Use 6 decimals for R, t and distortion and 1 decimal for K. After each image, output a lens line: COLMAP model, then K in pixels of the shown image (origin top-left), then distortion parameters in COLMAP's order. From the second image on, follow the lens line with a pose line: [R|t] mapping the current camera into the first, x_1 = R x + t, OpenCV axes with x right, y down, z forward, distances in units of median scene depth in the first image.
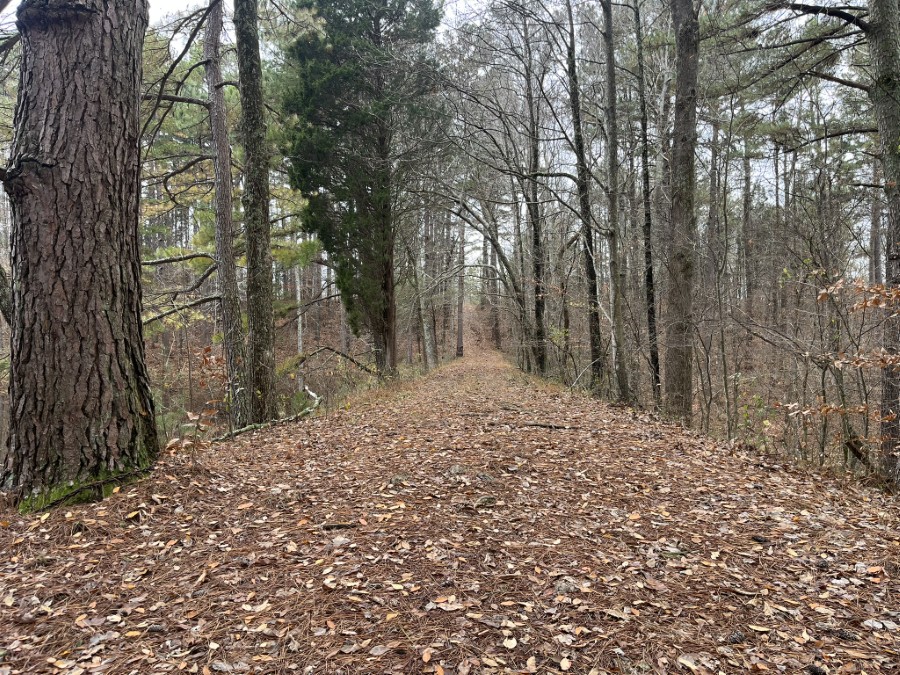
lens RADIAL K [[693.3, 0, 457.1], [0, 693.3, 339.8], [0, 0, 1]] dist [0.048952, -0.075858]
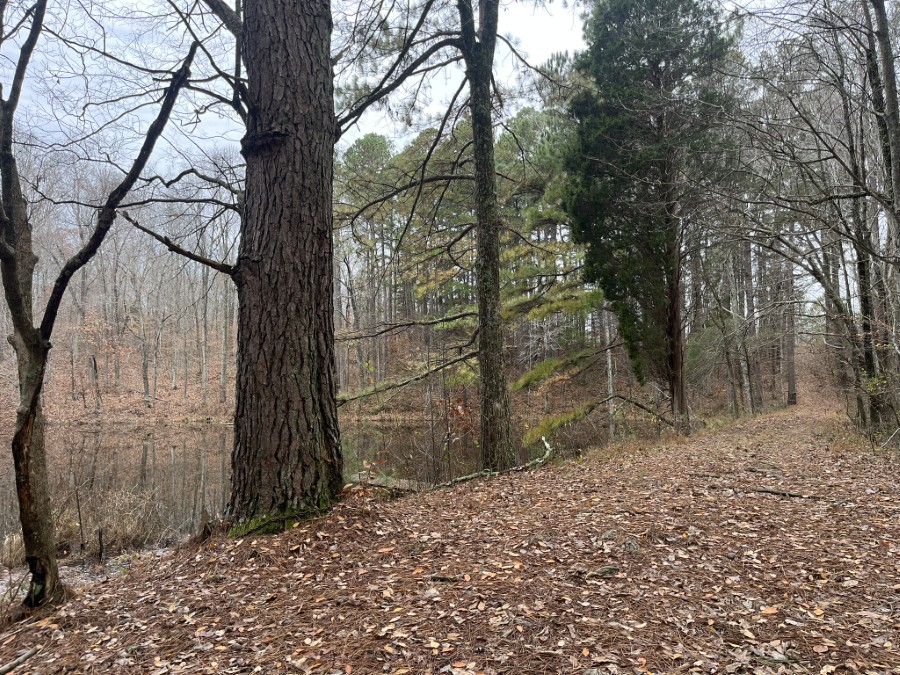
lens RADIAL K [[693.3, 0, 451.2], [0, 693.3, 340.5], [0, 0, 1]] dist [0.048952, -0.075858]
pose [[0.885709, -0.036586, -0.462797, 0.303127], [0.007120, 0.997843, -0.065258, -0.019920], [0.464187, 0.054505, 0.884059, 0.051857]]
